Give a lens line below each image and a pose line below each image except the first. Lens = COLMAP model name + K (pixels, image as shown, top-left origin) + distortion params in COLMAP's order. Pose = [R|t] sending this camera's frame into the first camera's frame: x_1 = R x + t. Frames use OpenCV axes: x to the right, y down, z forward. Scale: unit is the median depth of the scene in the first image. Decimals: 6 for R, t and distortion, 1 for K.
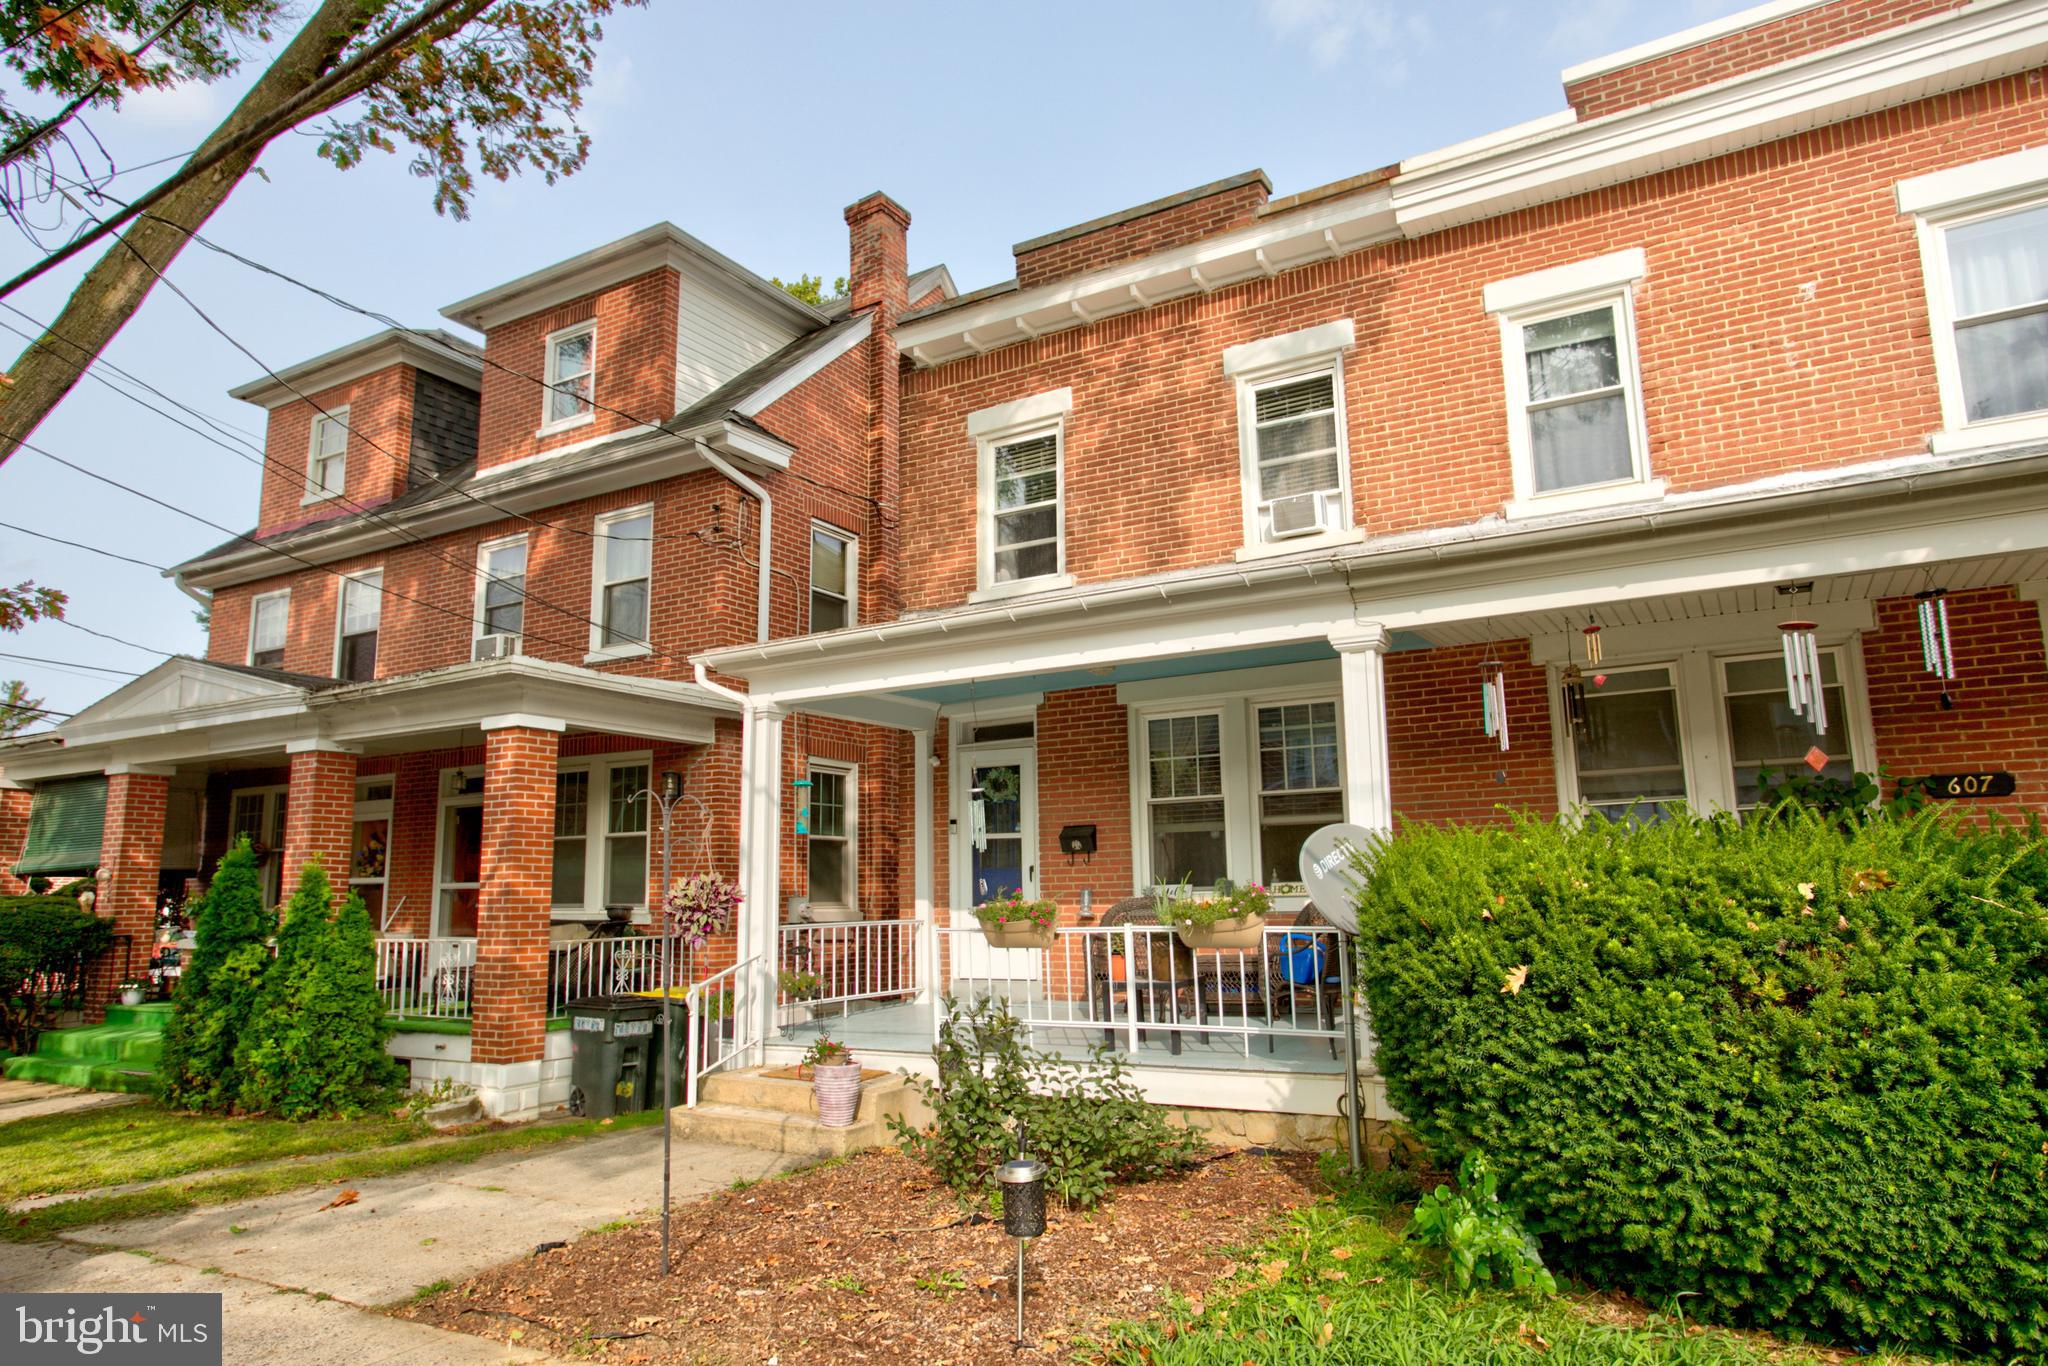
lens RADIAL K [[1293.4, 0, 1024.0], [0, 1293.4, 683.0], [0, 0, 1]] dist [-0.039360, 0.043120]
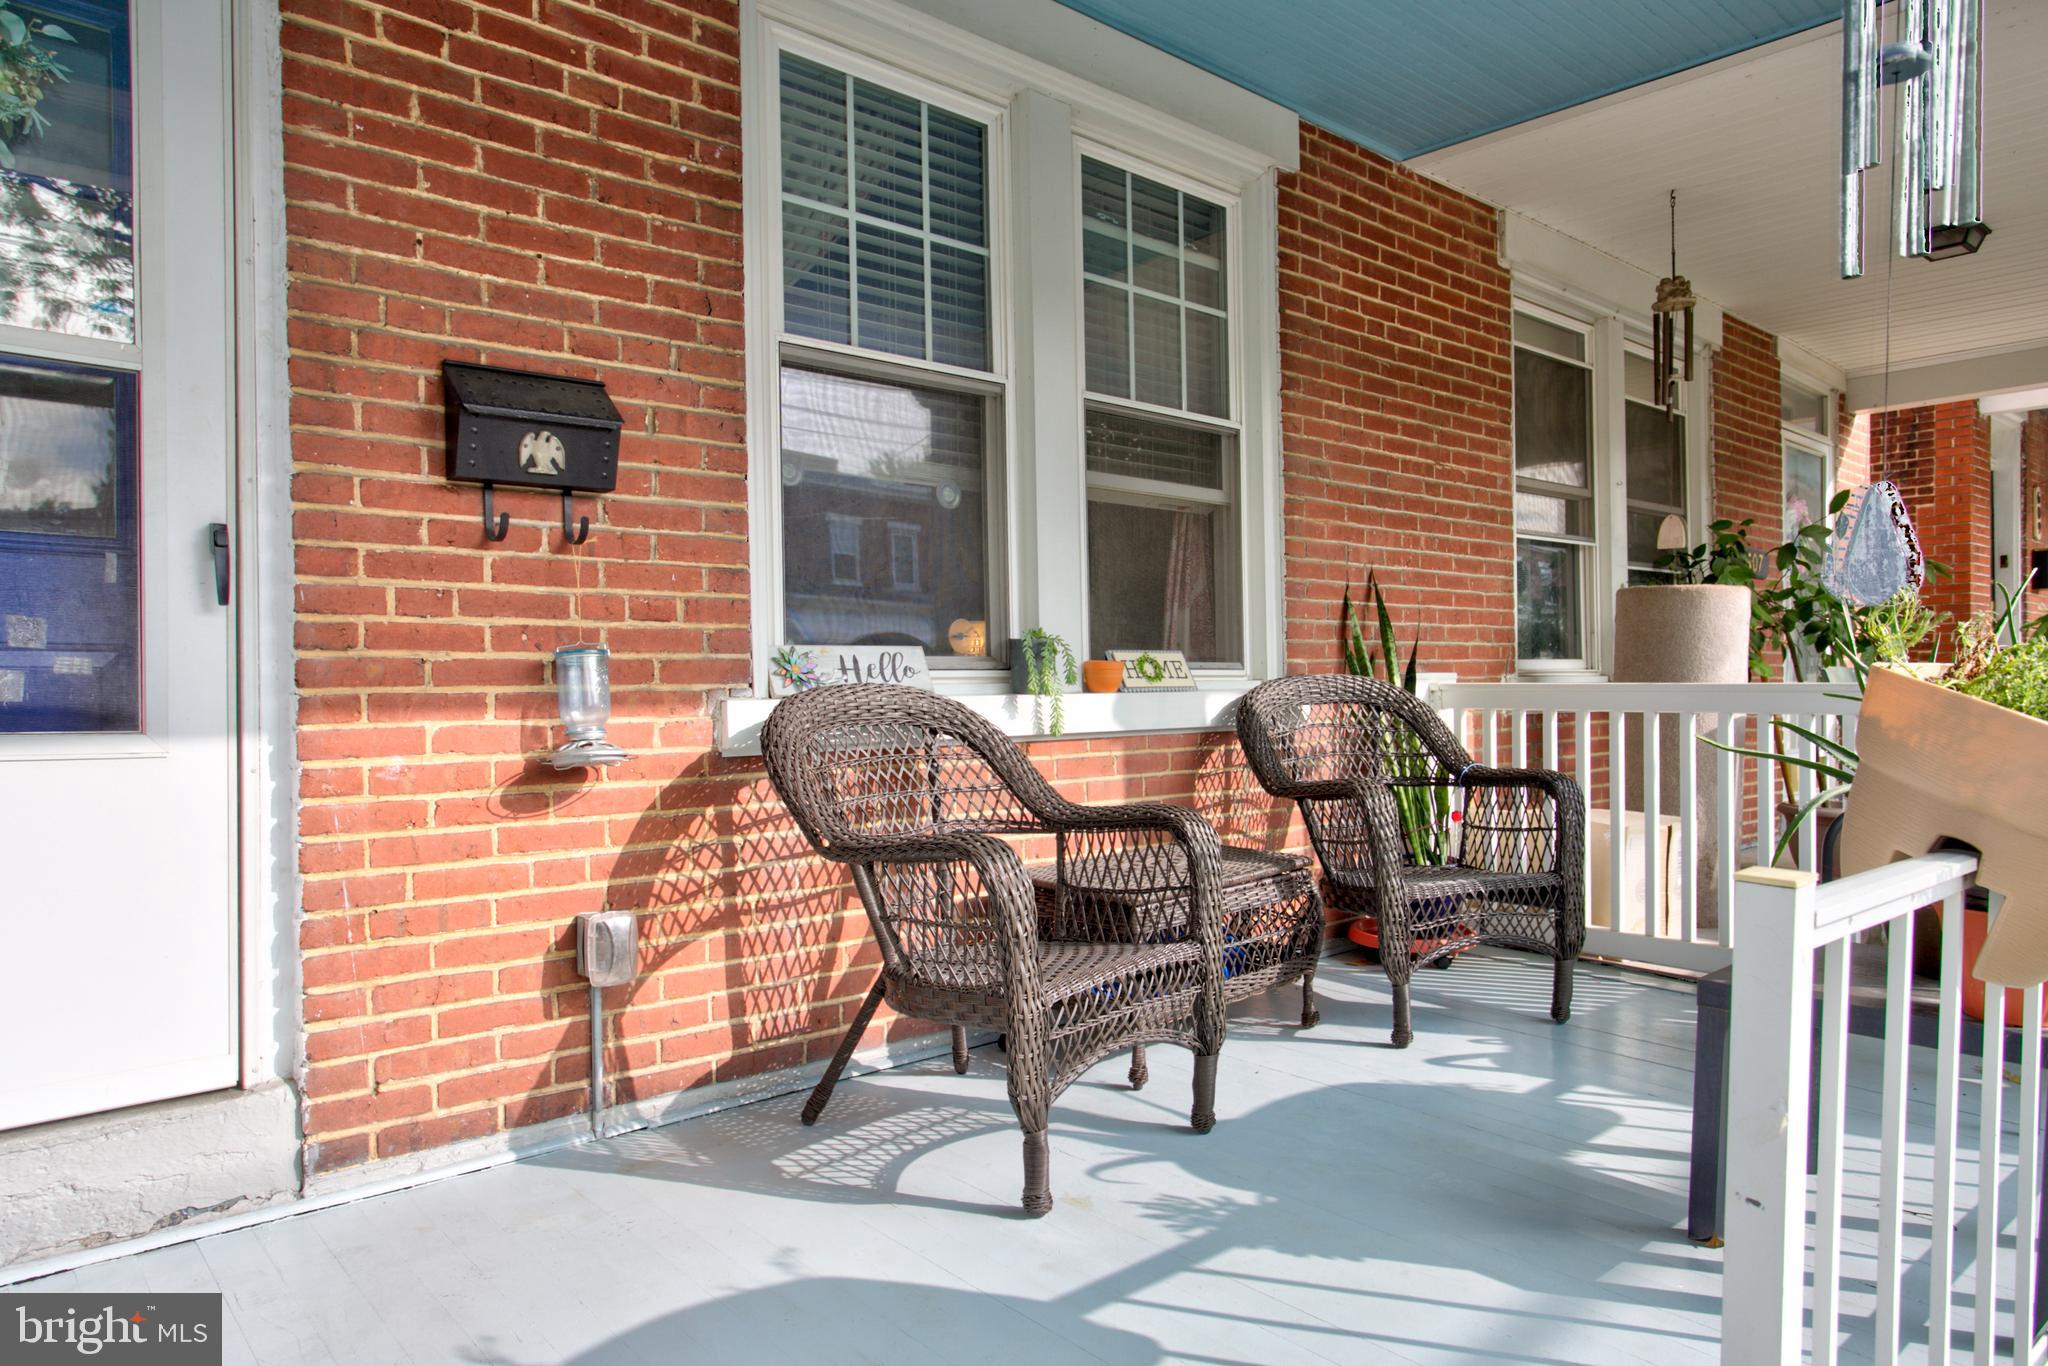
lens RADIAL K [[1278.2, 0, 1030.0], [0, 1278.2, 711.9], [0, 0, 1]] dist [-0.042175, 0.042231]
pose [[0.323305, -0.002898, 0.946291, -0.142531], [-0.146973, 0.987707, 0.053239, 0.147066], [-0.934812, -0.156292, 0.318904, 0.851950]]
